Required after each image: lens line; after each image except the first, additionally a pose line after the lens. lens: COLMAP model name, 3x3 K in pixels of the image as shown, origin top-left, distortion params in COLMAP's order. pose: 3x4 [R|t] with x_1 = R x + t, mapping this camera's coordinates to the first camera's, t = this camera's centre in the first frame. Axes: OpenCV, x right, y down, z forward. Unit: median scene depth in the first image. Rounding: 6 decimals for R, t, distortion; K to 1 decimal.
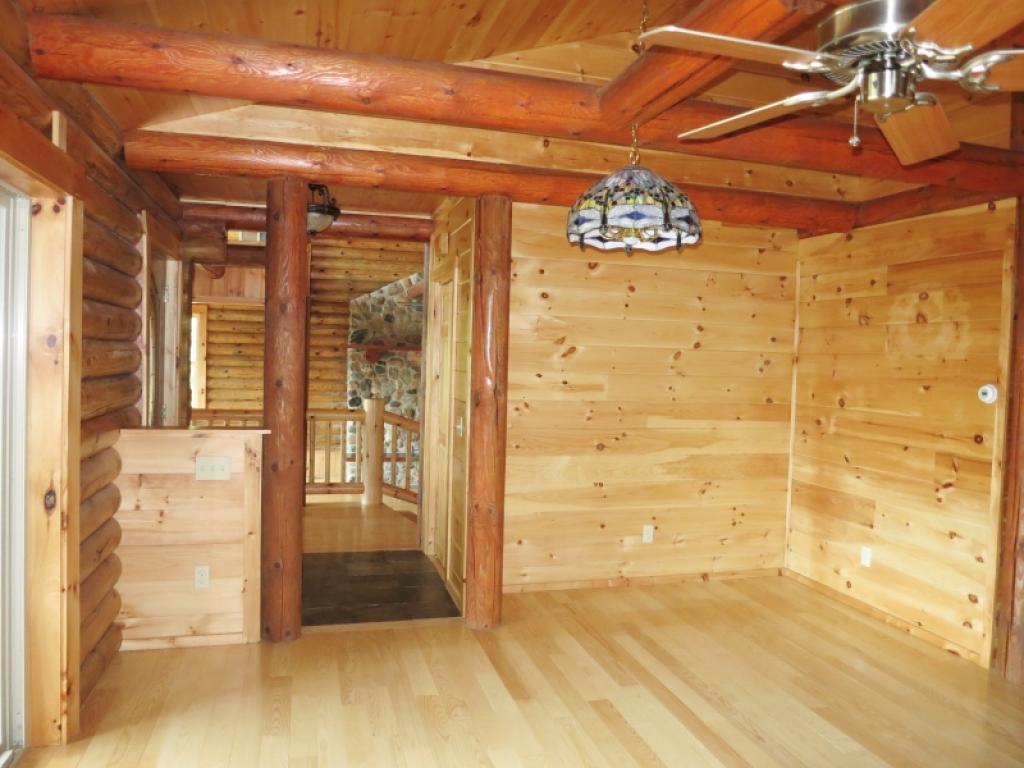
lens RADIAL K [[735.9, 0, 512.4], [0, 735.9, 383.2], [0, 0, 1]] dist [-0.055037, 0.014322]
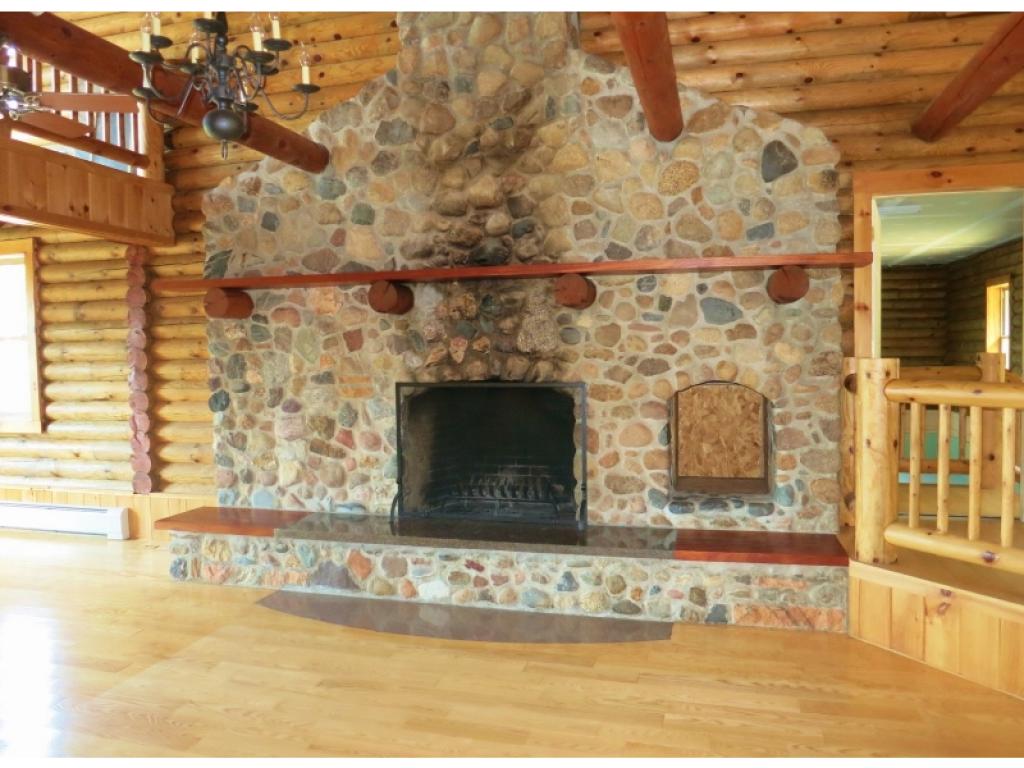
lens RADIAL K [[735.9, 0, 510.7], [0, 735.9, 390.3], [0, 0, 1]] dist [-0.055037, 0.014322]
pose [[0.861011, -0.017647, -0.508280, 0.198524], [0.024359, 0.999682, 0.006556, 0.019319], [0.508003, -0.018026, 0.861167, 0.679158]]
